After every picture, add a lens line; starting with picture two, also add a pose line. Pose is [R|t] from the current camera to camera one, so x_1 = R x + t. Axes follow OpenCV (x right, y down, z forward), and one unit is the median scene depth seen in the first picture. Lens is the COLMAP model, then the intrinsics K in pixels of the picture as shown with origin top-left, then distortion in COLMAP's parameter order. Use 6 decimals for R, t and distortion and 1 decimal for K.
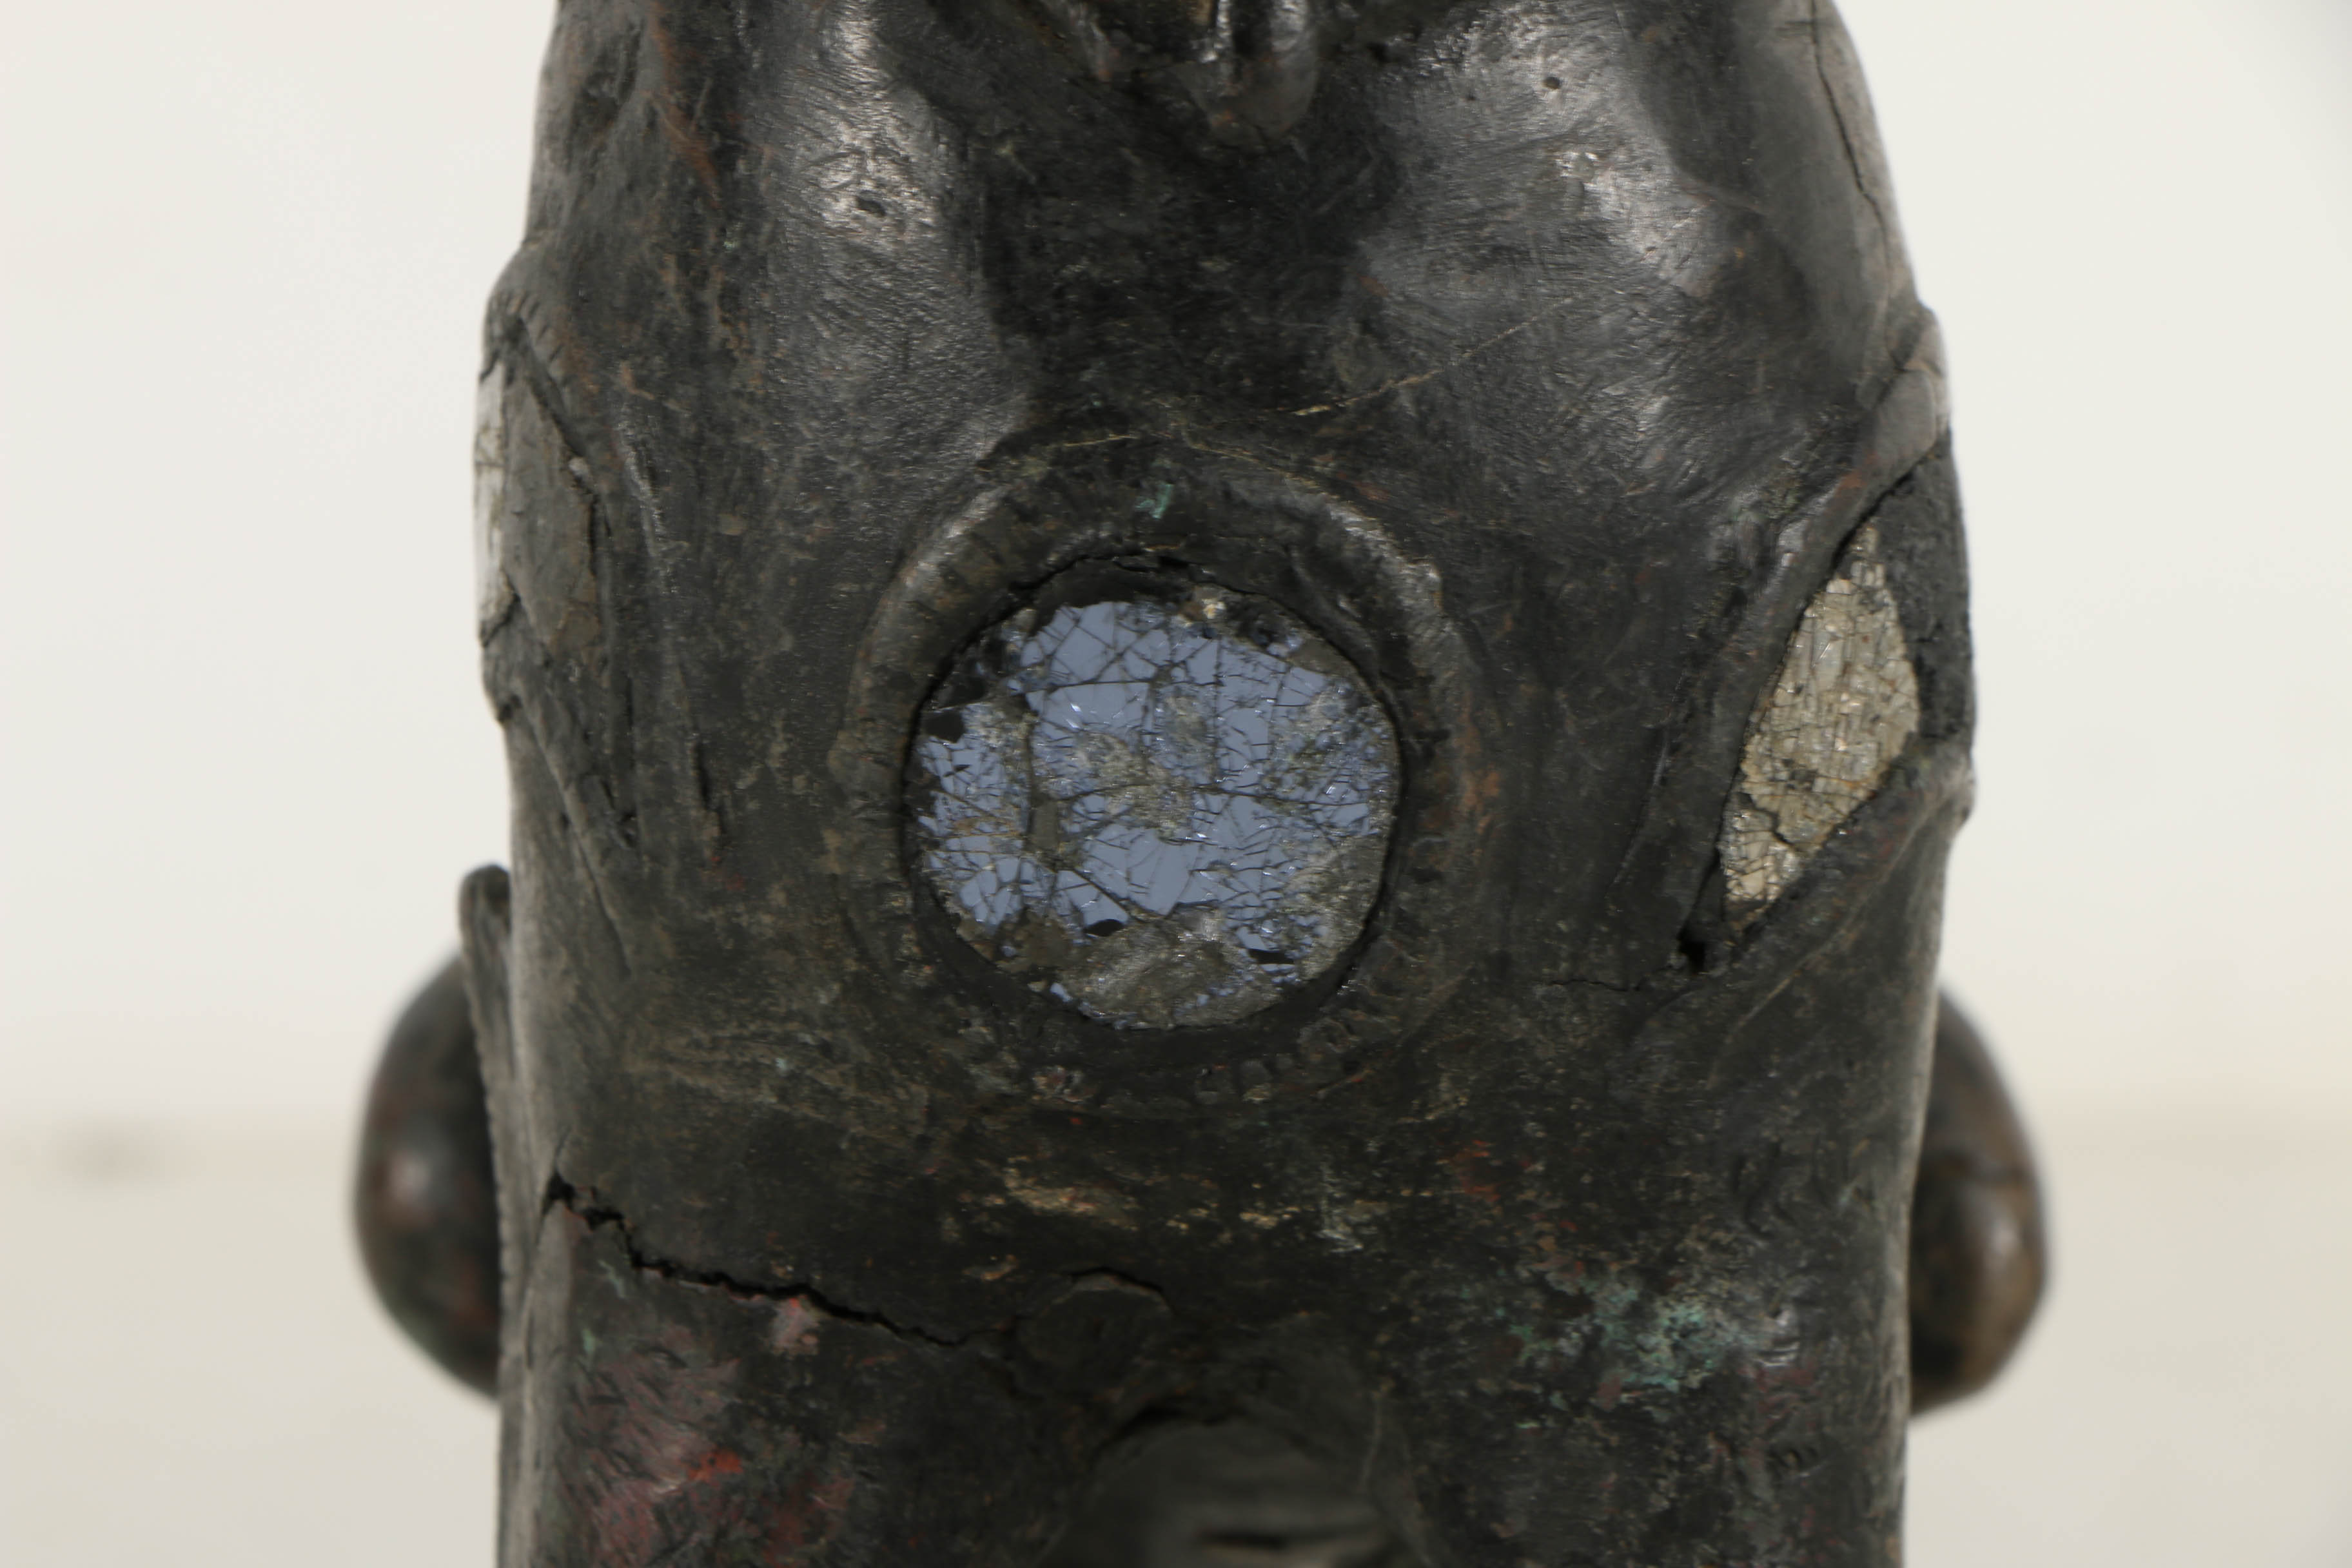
lens RADIAL K [[13238.1, 0, 1183.6], [0, 13238.1, 796.5], [0, 0, 1]] dist [0.955428, 0.000000]
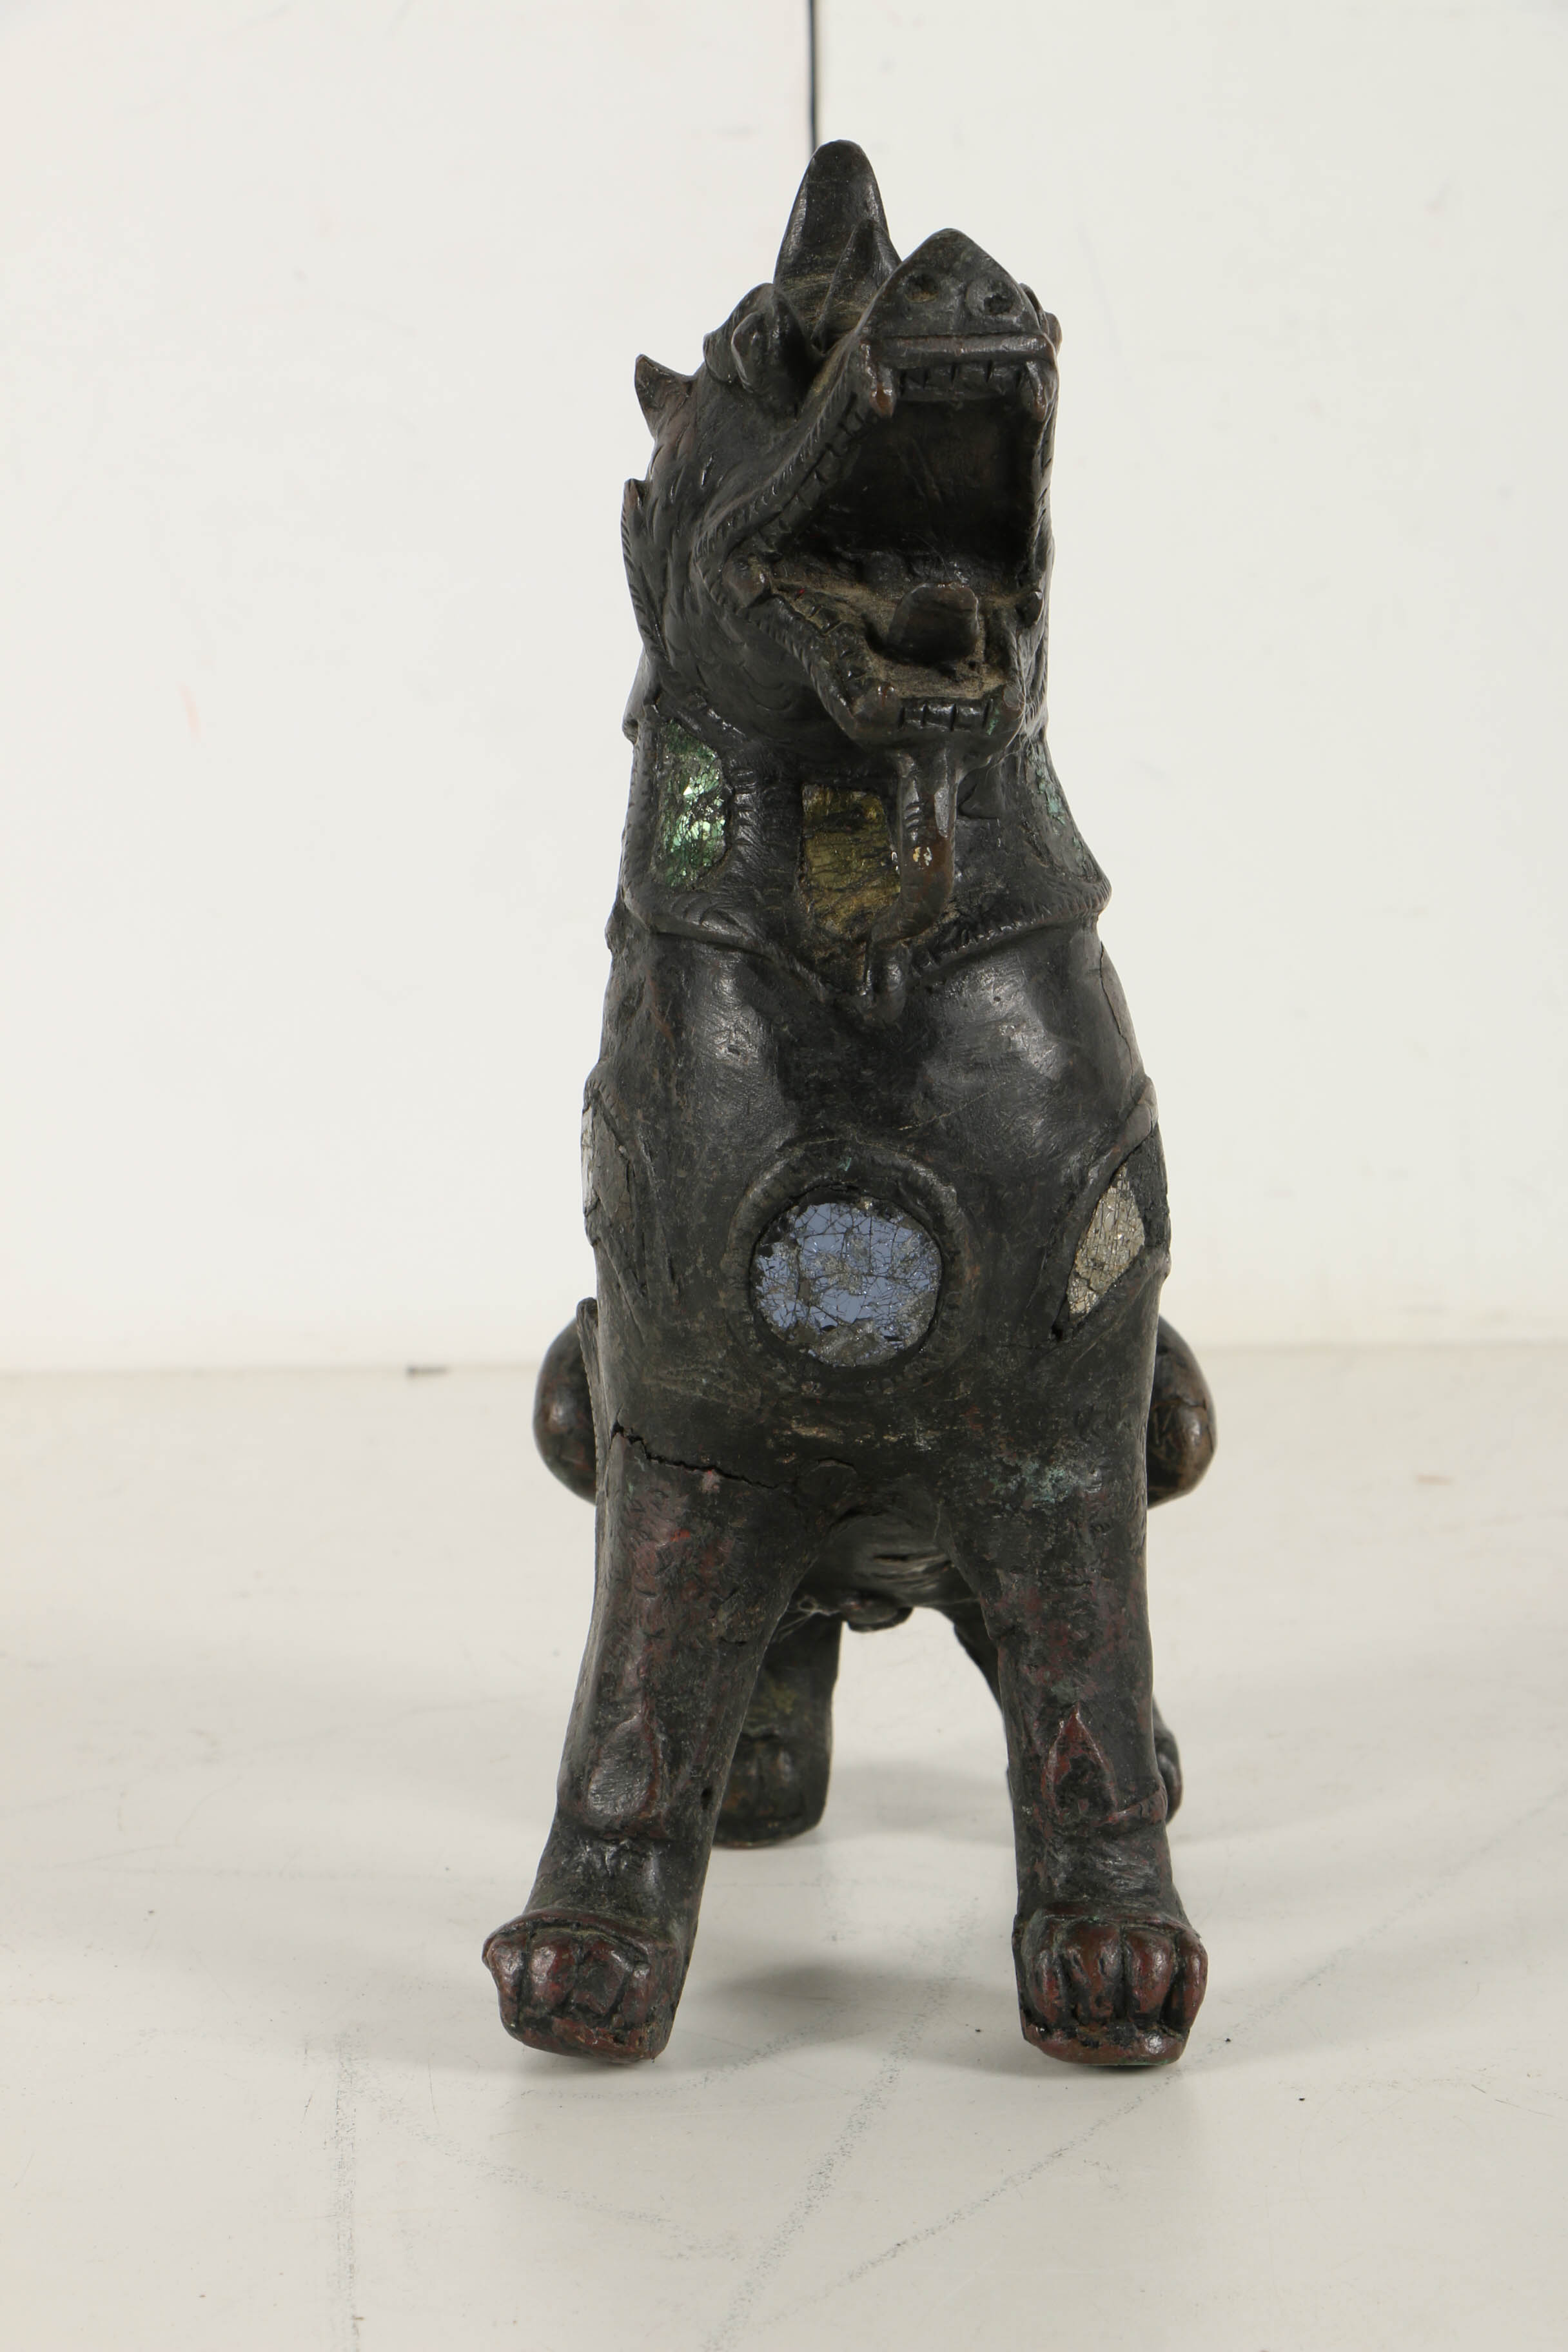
lens RADIAL K [[6502.5, 0, 849.1], [0, 6502.5, 1208.5], [0, 0, 1]] dist [0.356210, 0.000000]
pose [[0.999858, -0.013003, -0.010724, 0.011809], [0.013147, 0.999823, 0.013474, -0.029886], [0.010547, -0.013613, 0.999852, -0.260596]]
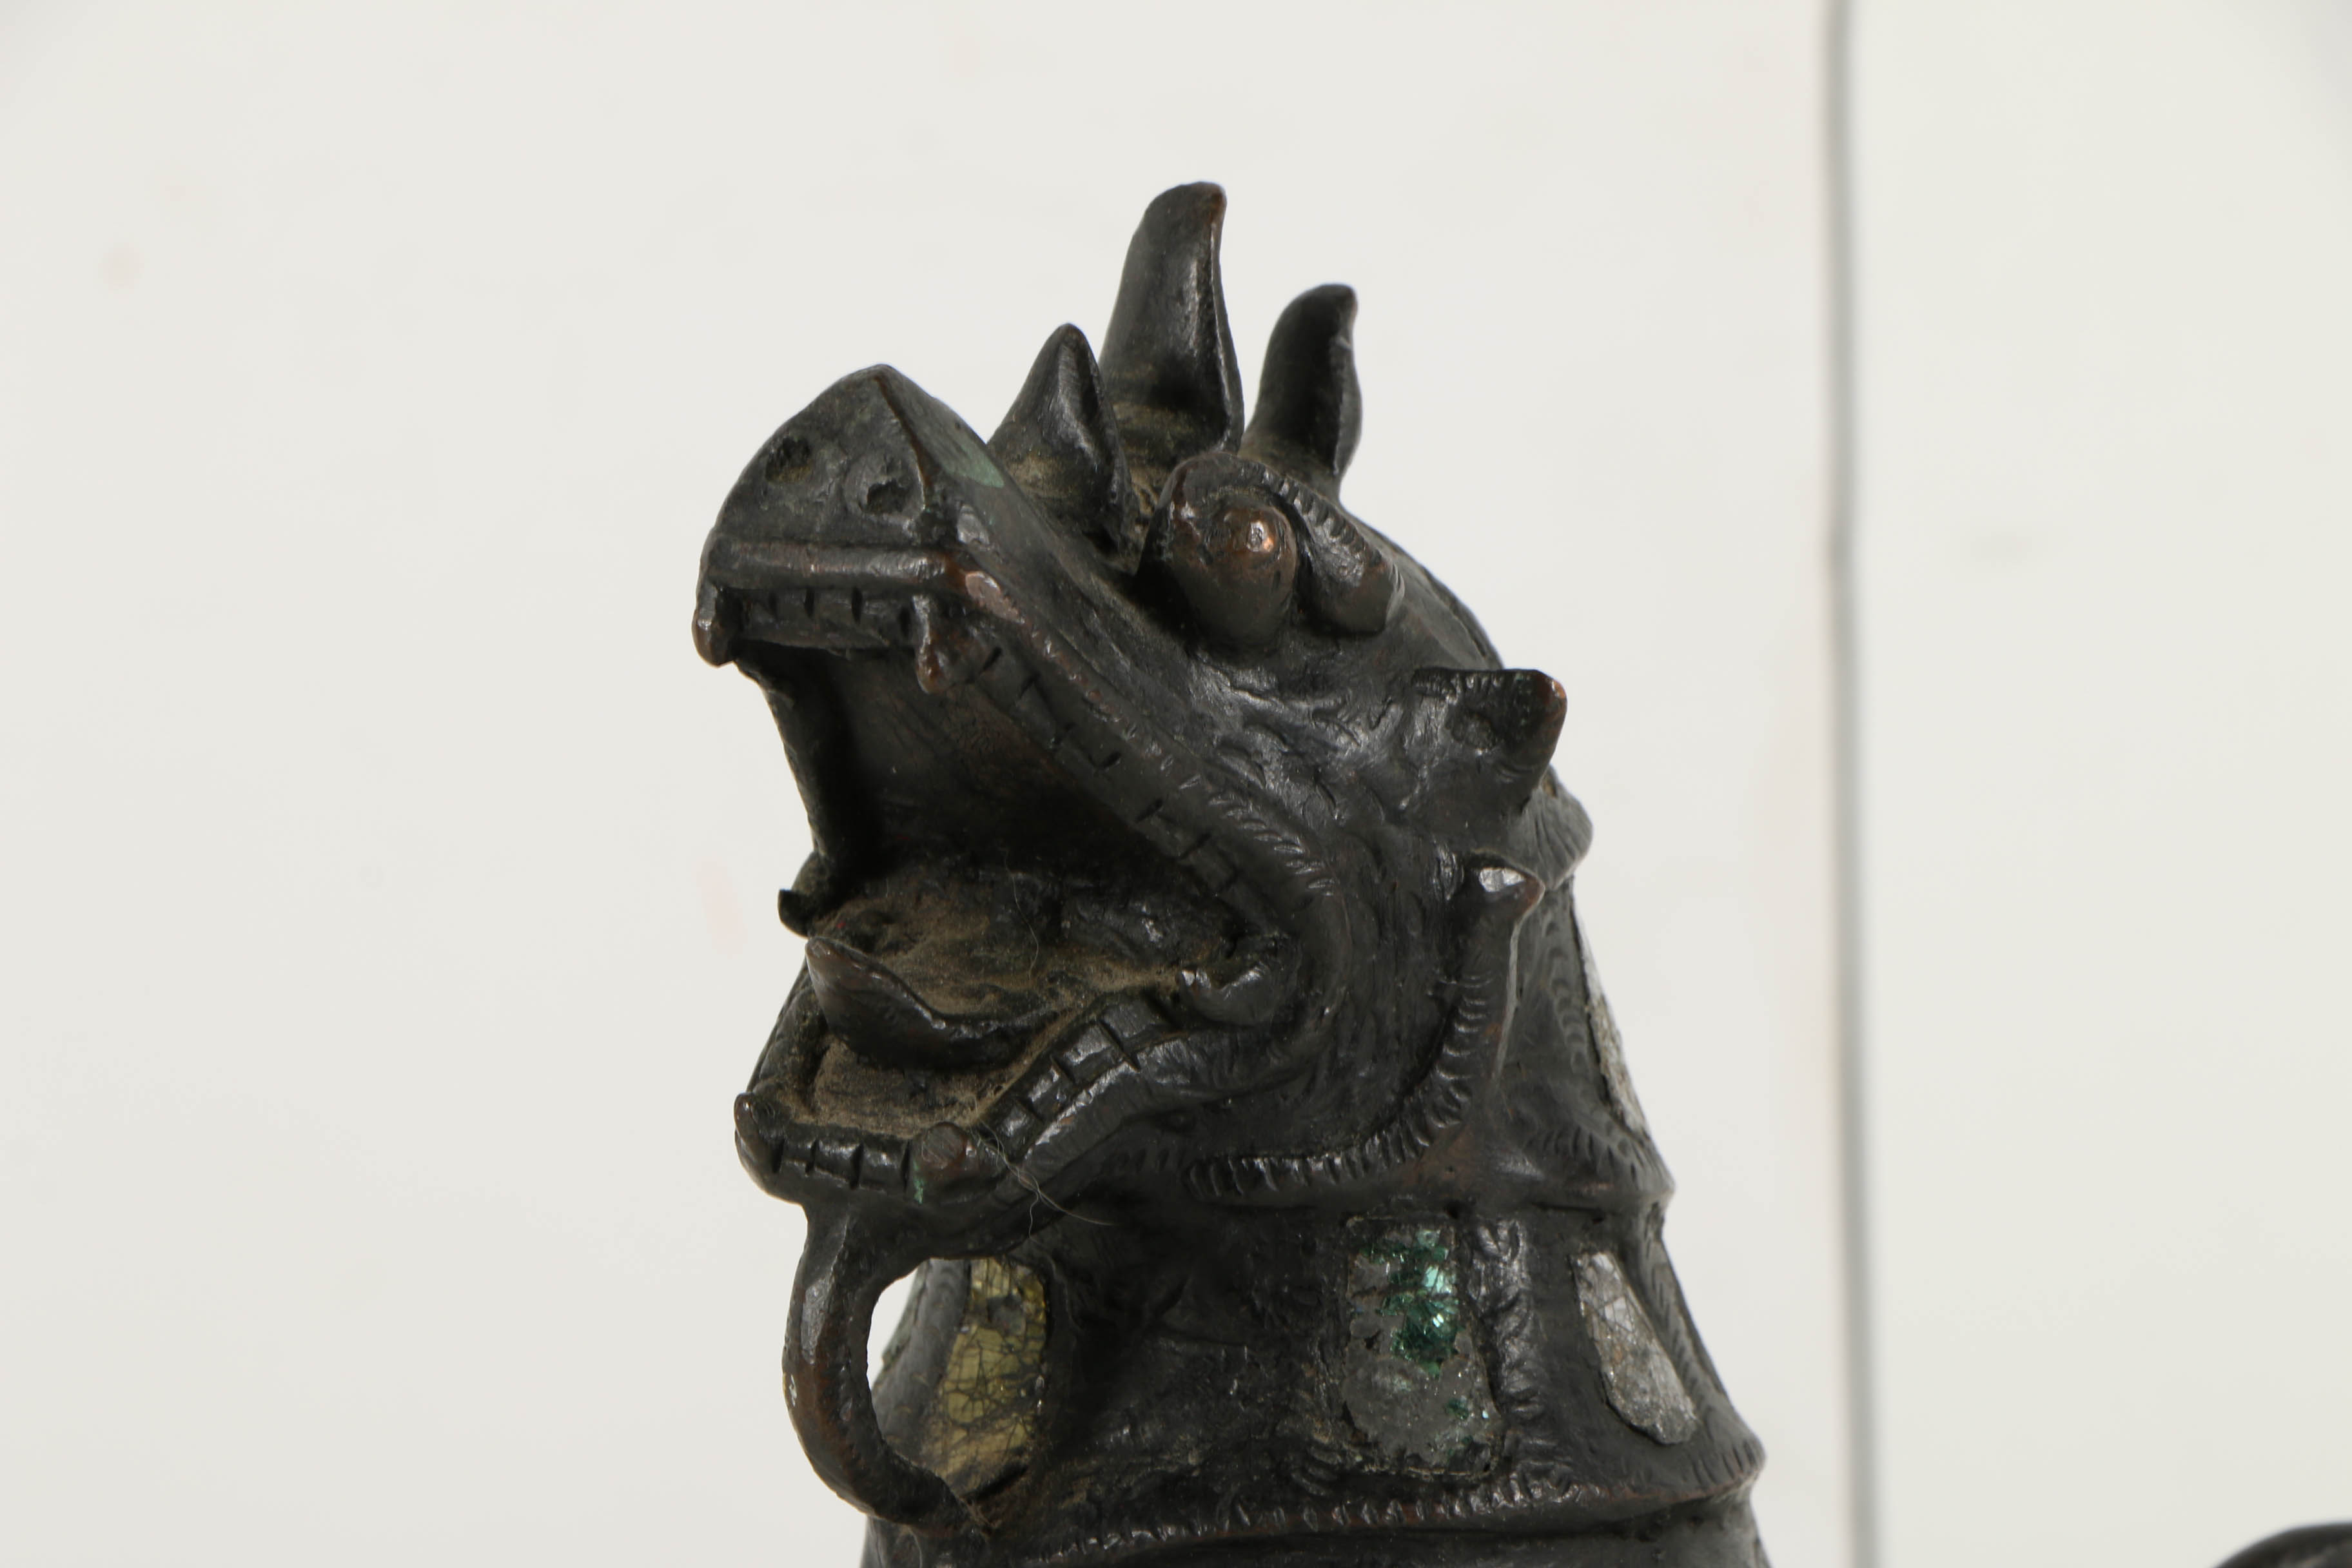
lens RADIAL K [[13238.1, 0, 1295.5], [0, 13238.1, 710.4], [0, 0, 1]] dist [0.955428, 0.000000]
pose [[0.554844, 0.083710, -0.827732, 1.252630], [-0.109255, 0.993640, 0.027253, -0.199215], [0.824749, 0.075313, 0.560461, 0.161692]]
